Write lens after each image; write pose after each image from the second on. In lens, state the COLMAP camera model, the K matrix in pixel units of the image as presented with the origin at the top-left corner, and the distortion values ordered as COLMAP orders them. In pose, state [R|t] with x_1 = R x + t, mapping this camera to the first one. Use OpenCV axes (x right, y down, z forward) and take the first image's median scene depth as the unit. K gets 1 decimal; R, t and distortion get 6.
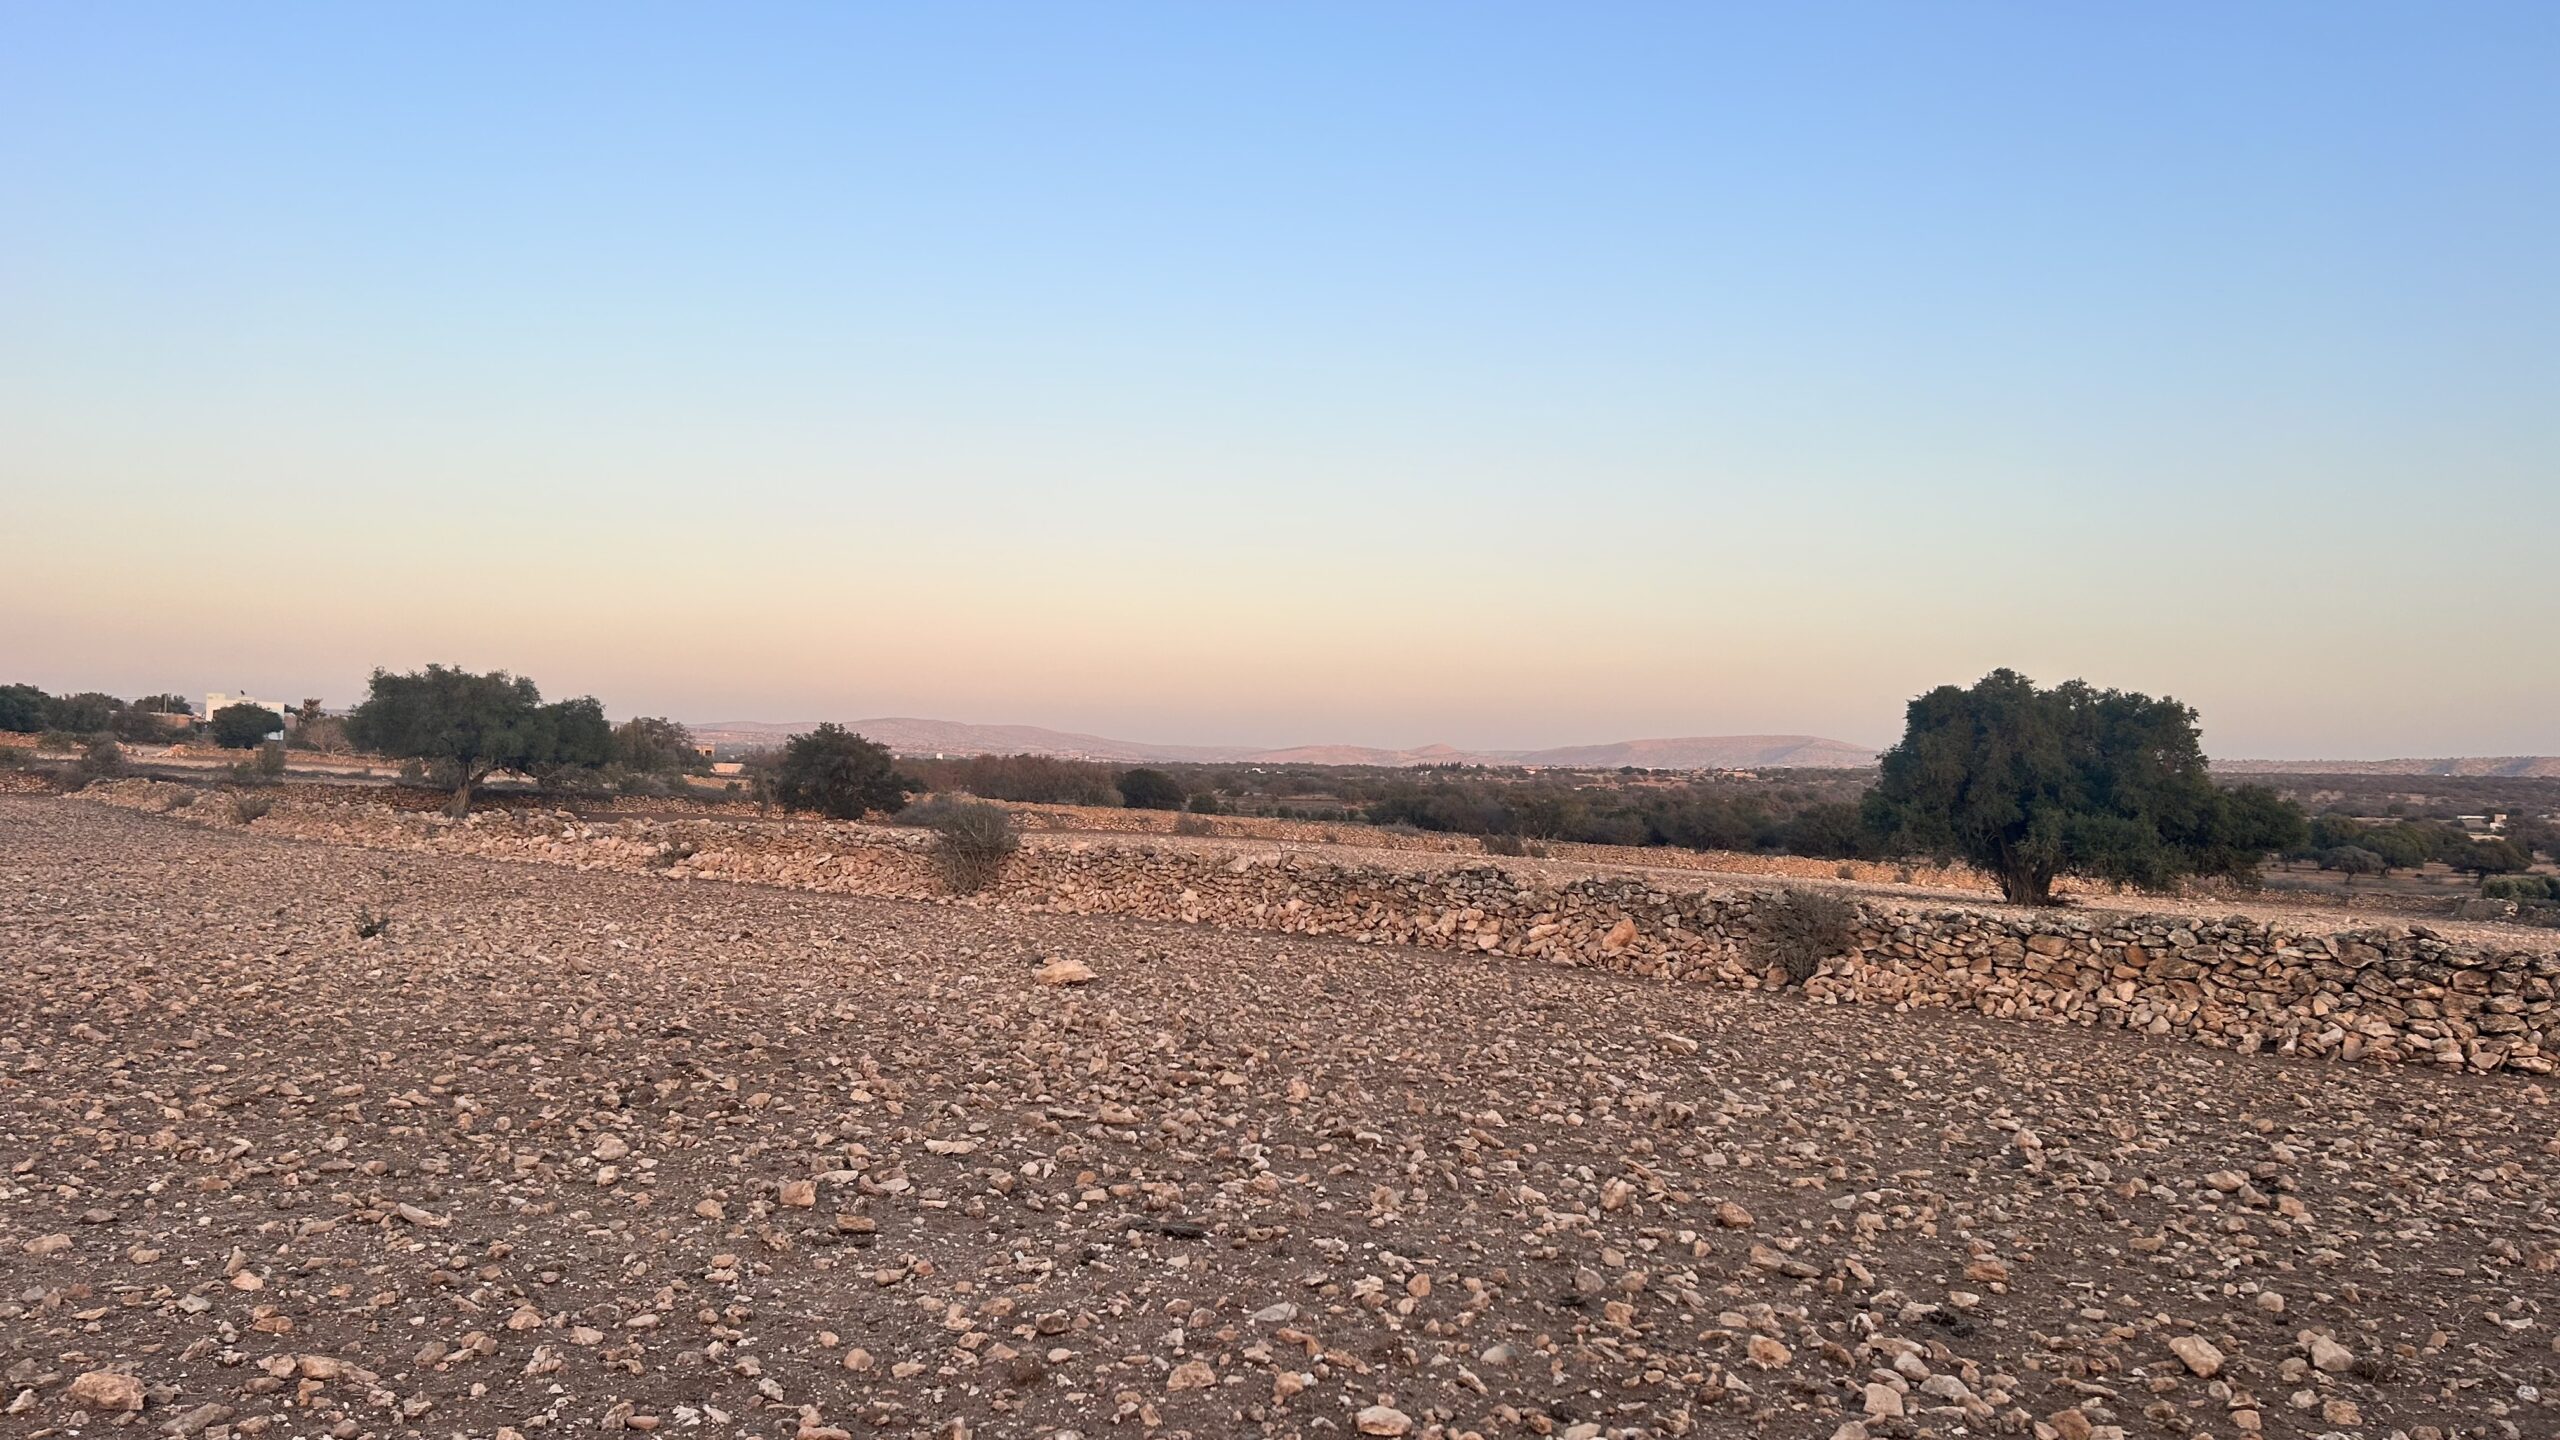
lens RADIAL K [[1894.5, 0, 1271.6], [0, 1894.5, 711.5], [0, 0, 1]] dist [0.063747, -0.068898]
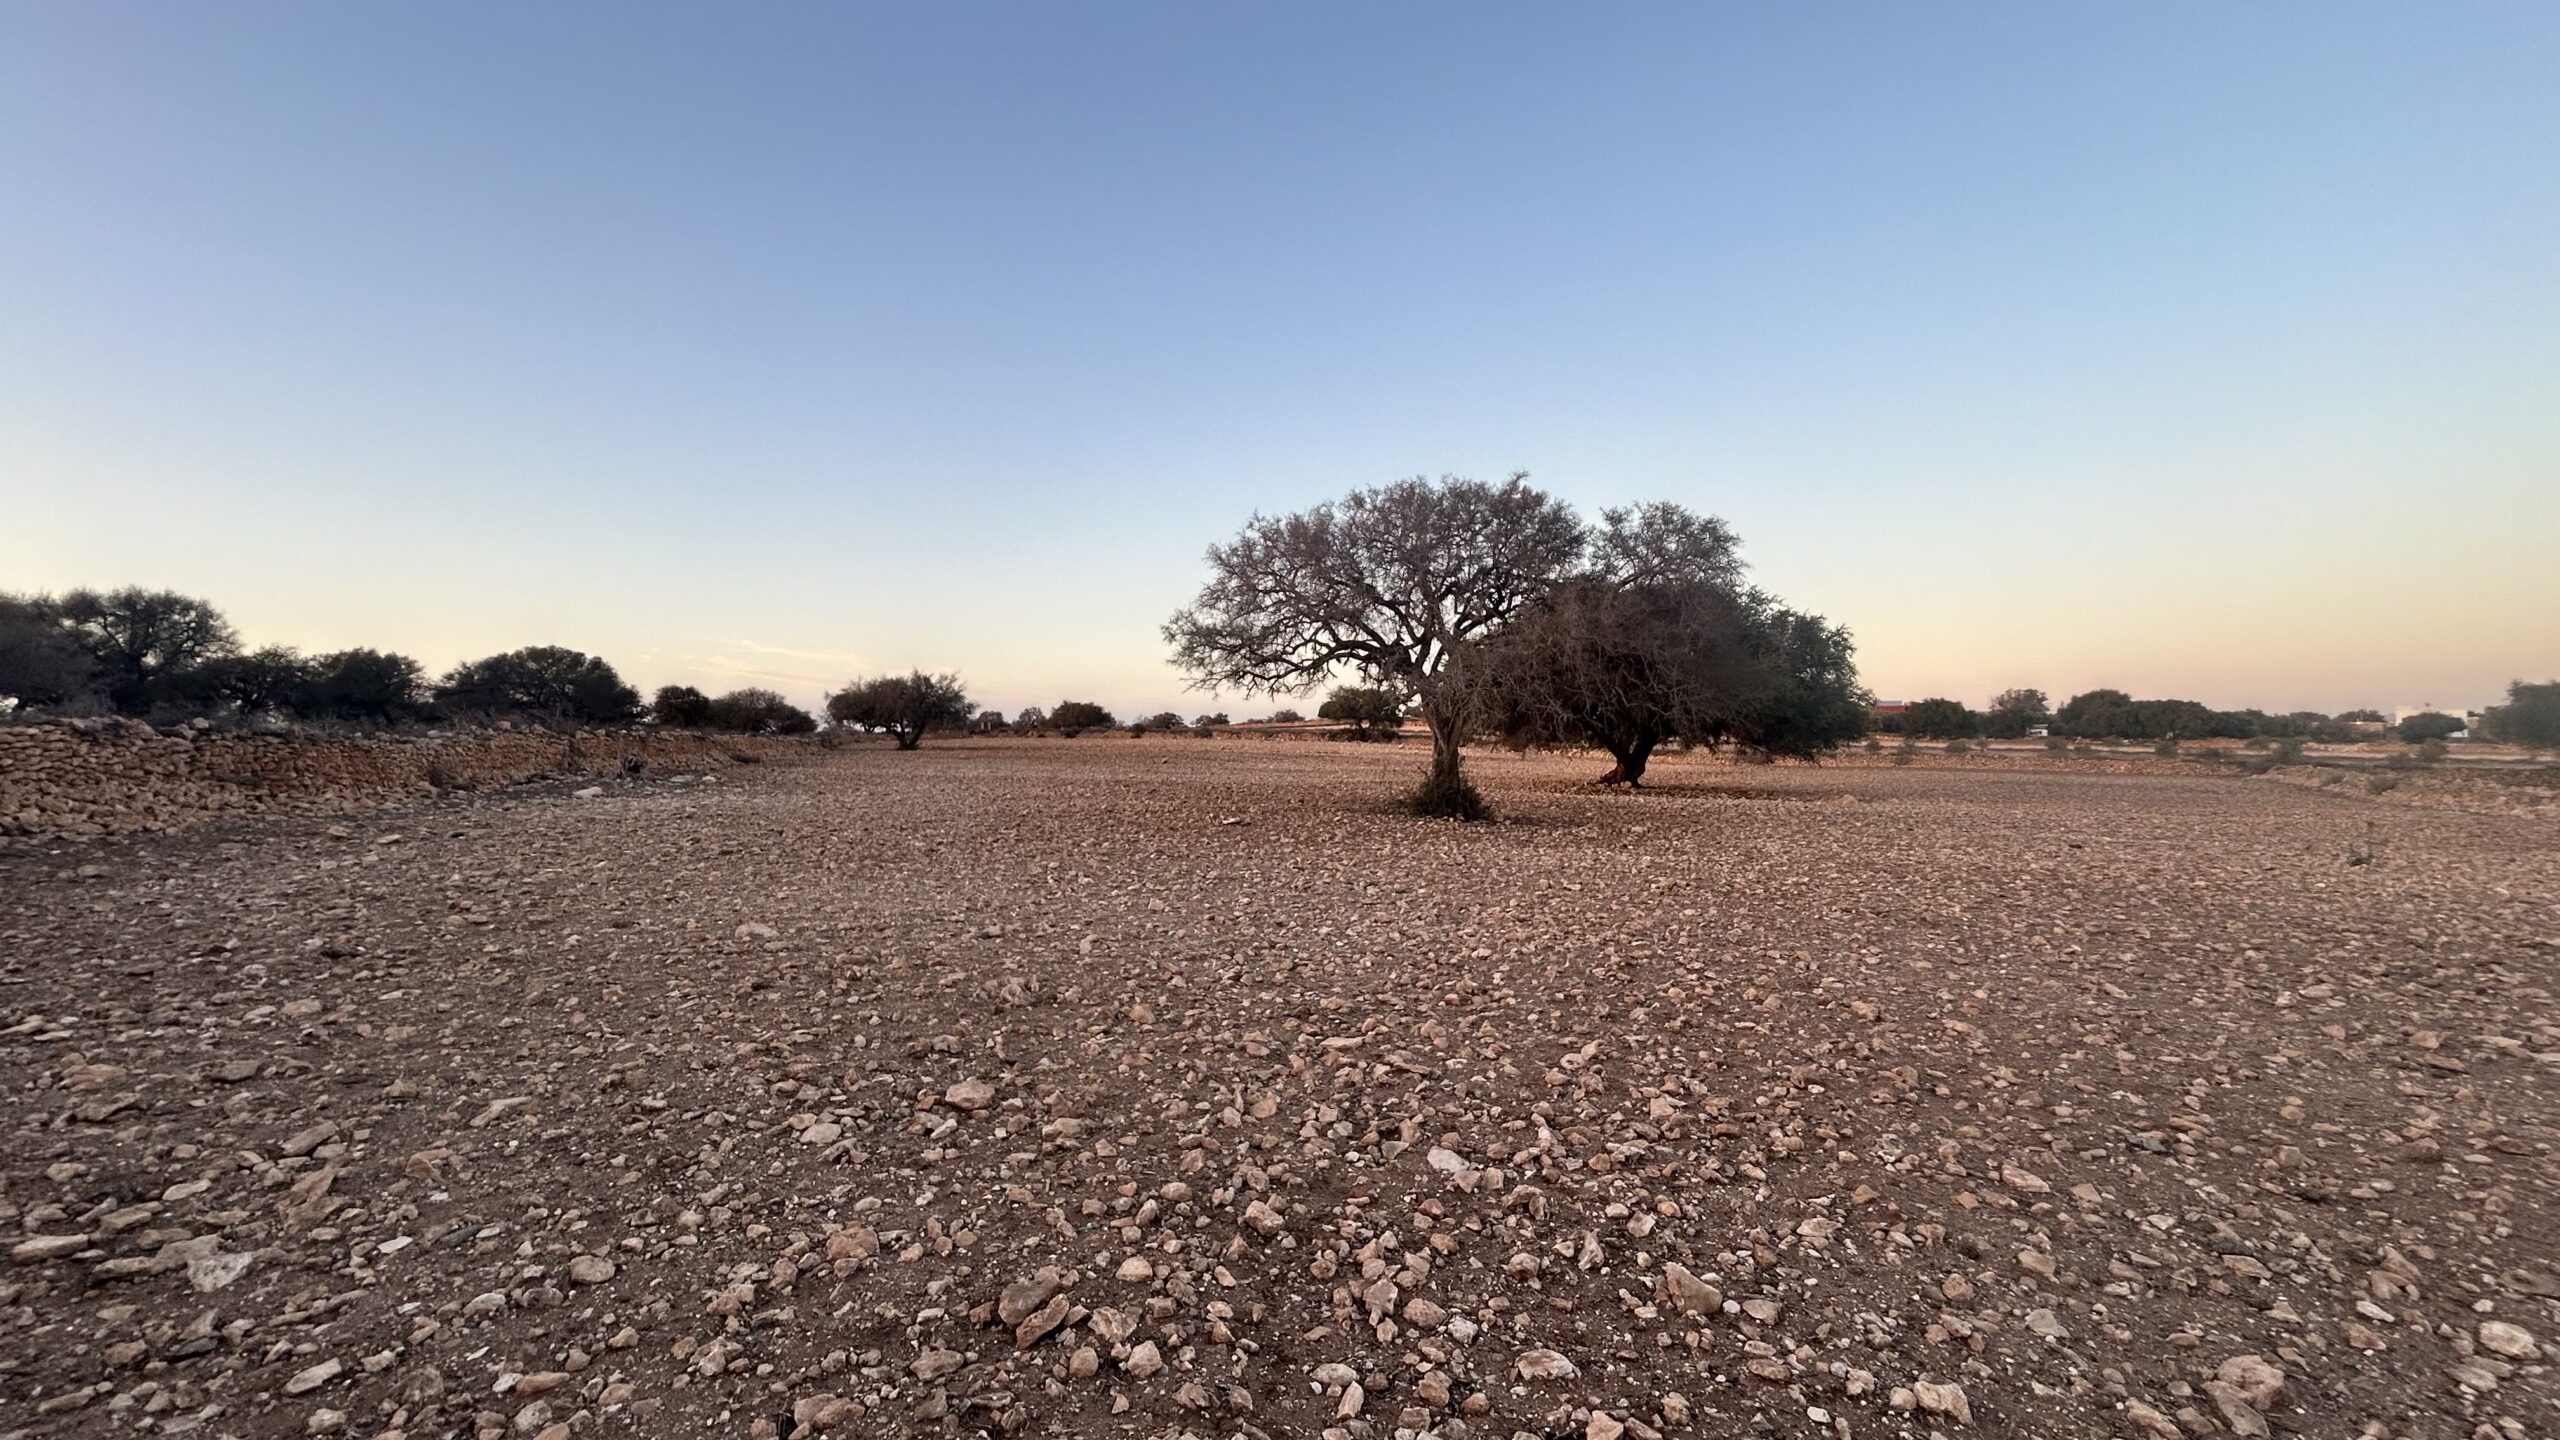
lens RADIAL K [[1027.6, 0, 1273.3], [0, 1027.6, 741.3], [0, 0, 1]] dist [0.000023, -0.000709]
pose [[0.226794, -0.038406, -0.973185, 0.086668], [0.045413, 0.998552, -0.028824, 0.004299], [0.972883, -0.037658, 0.228210, 0.002599]]
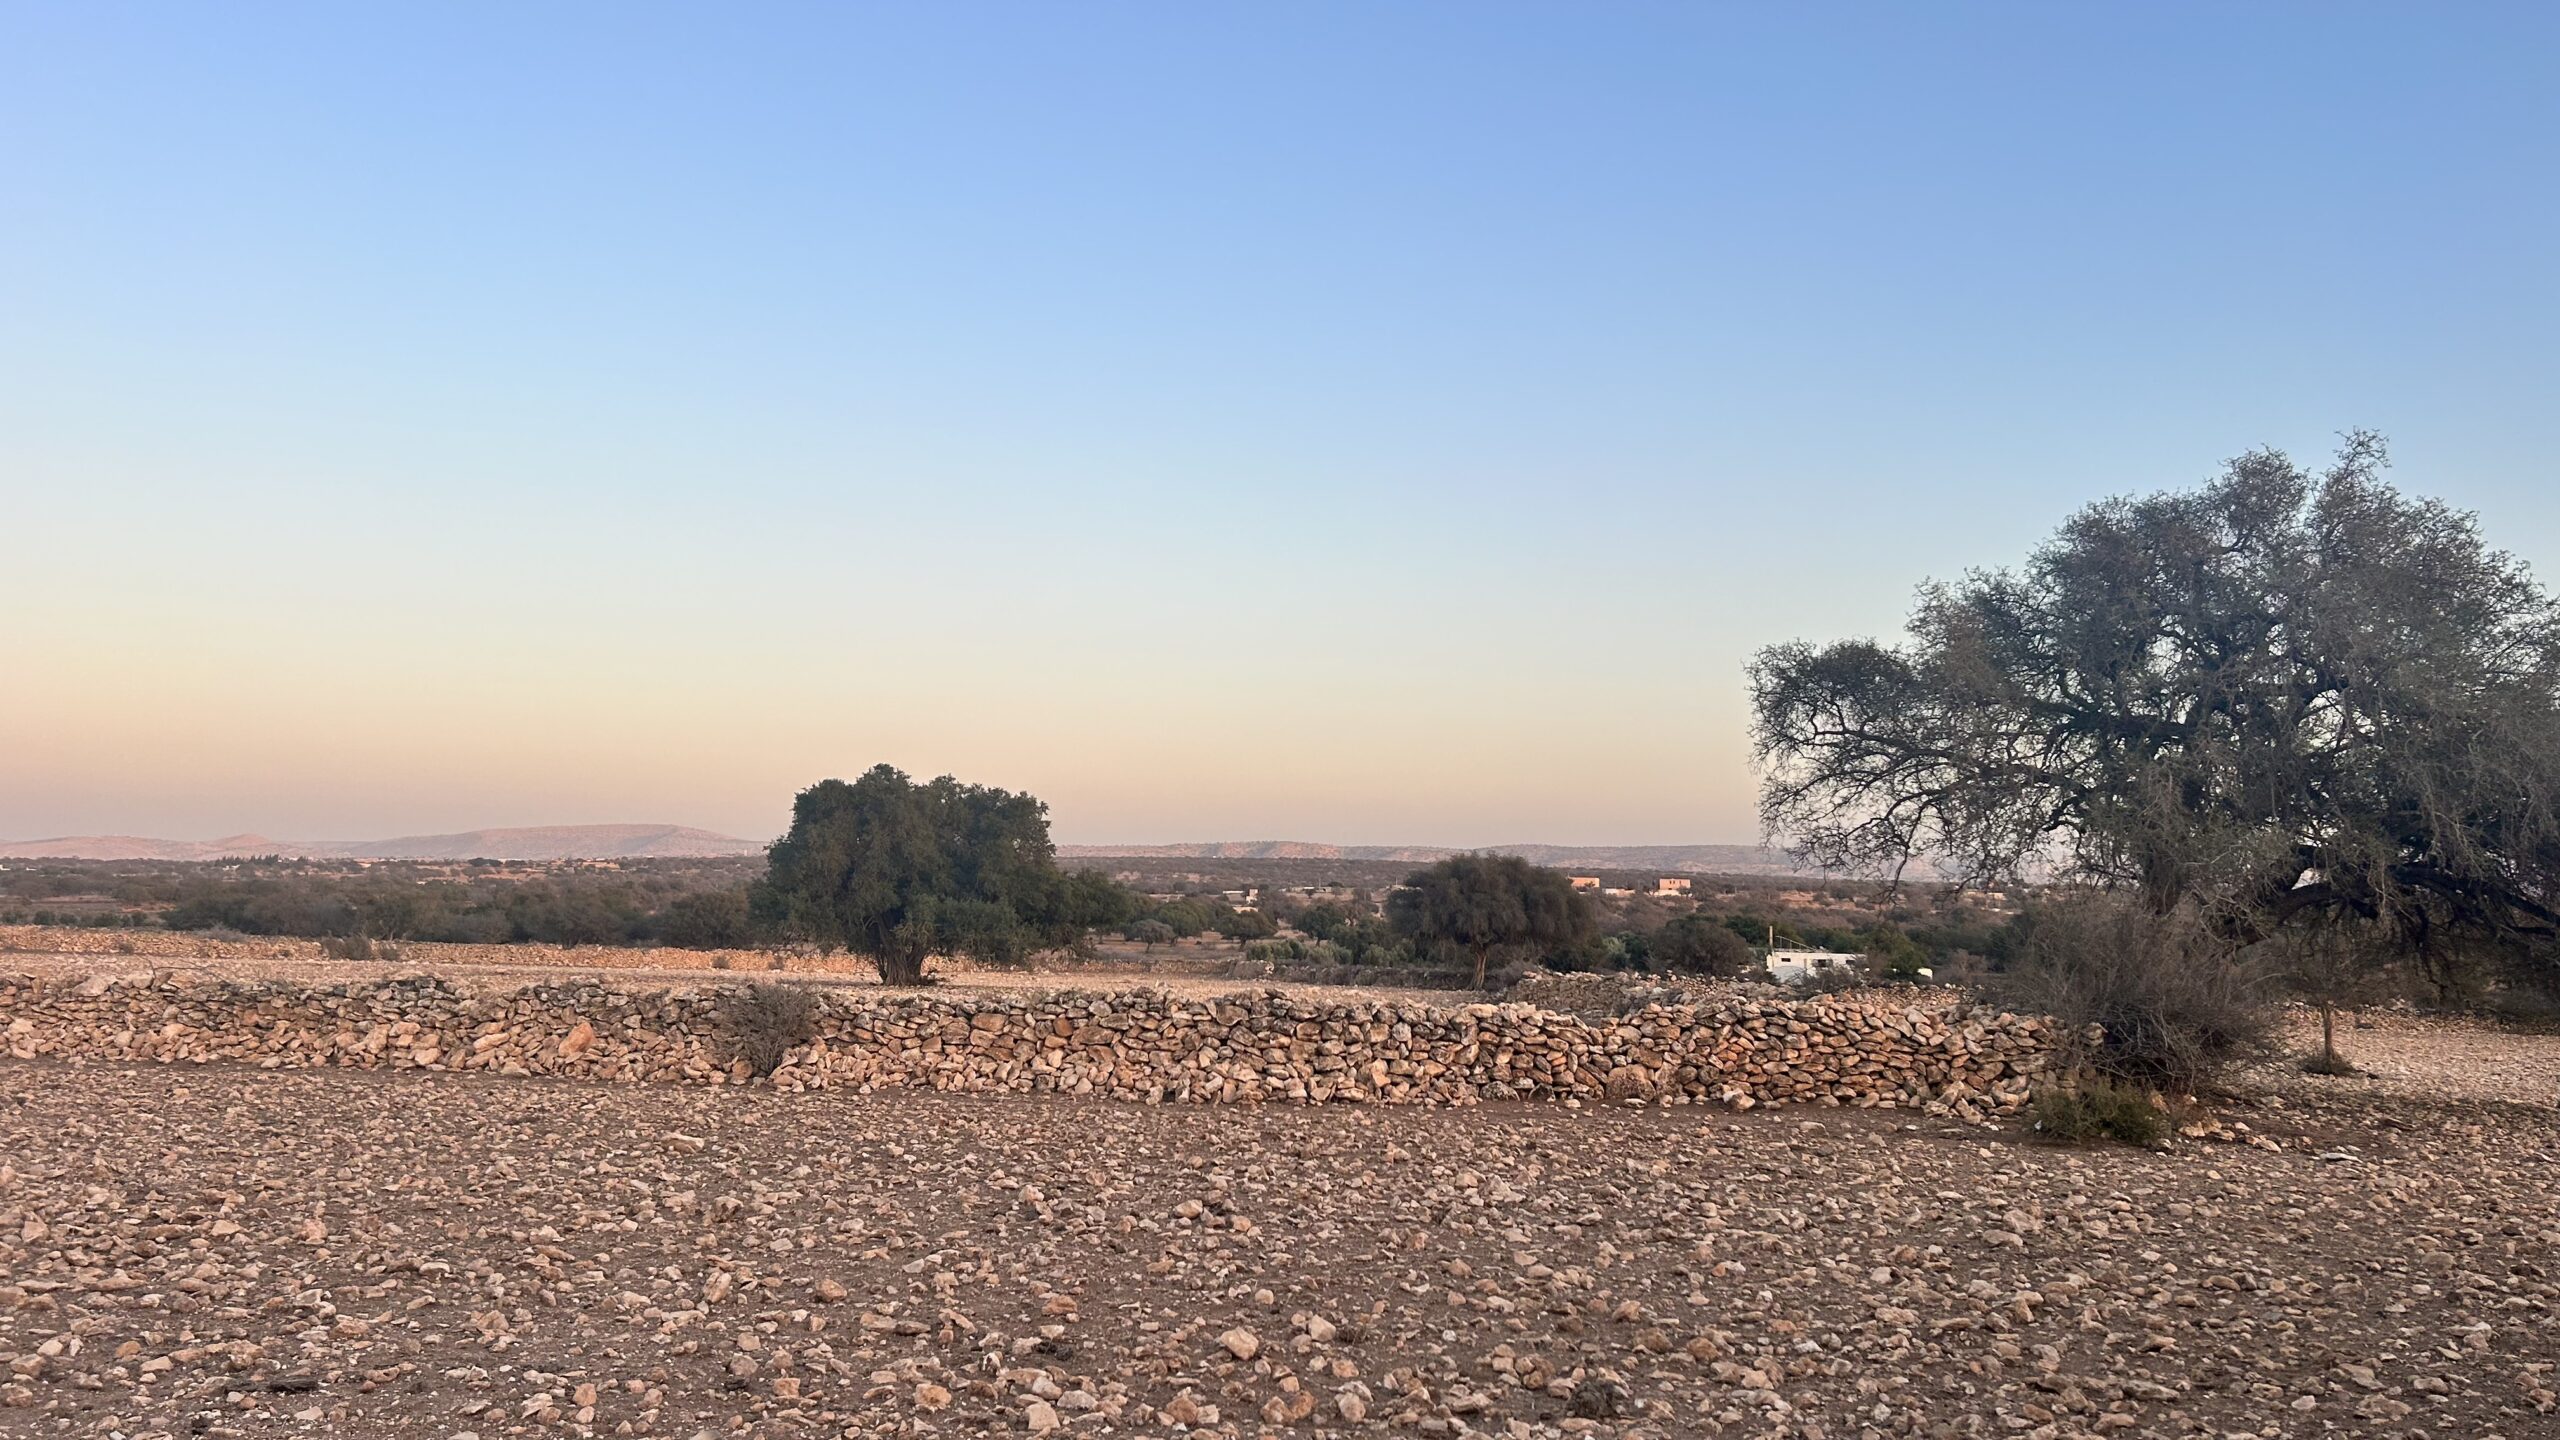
lens RADIAL K [[1894.5, 0, 1247.0], [0, 1894.5, 681.0], [0, 0, 1]] dist [0.063747, -0.068898]
pose [[0.843053, 0.040761, 0.536284, -0.066894], [-0.007341, 0.997903, -0.064306, -0.006708], [-0.537781, 0.050277, 0.841584, -0.027782]]
